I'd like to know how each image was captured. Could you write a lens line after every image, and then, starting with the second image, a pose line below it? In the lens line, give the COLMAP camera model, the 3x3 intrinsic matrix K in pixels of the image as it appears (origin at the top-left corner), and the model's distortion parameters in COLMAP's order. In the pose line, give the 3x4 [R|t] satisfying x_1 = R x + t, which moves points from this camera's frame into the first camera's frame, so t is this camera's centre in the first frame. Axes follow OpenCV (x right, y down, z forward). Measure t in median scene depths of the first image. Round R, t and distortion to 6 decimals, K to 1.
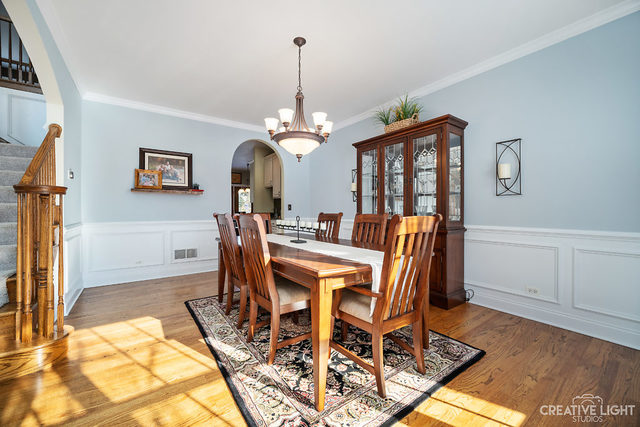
lens RADIAL K [[255.6, 0, 321.0], [0, 255.6, 211.6], [0, 0, 1]] dist [-0.000178, -0.000195]
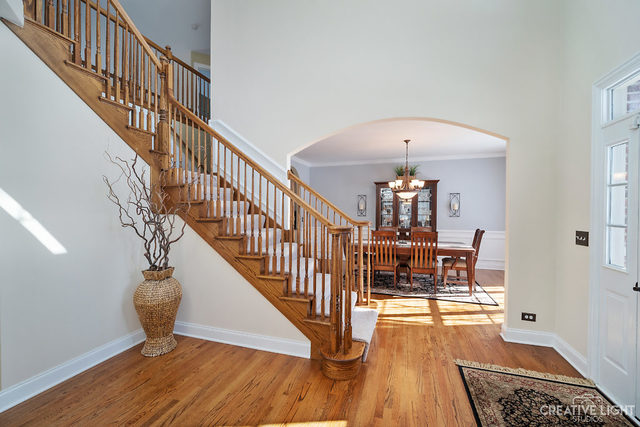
lens RADIAL K [[255.6, 0, 318.7], [0, 255.6, 211.8], [0, 0, 1]] dist [-0.000178, -0.000195]
pose [[0.821063, -0.005101, 0.570814, -2.106328], [0.002882, 0.999984, 0.004790, -0.158941], [-0.570830, -0.002287, 0.821065, -0.279302]]
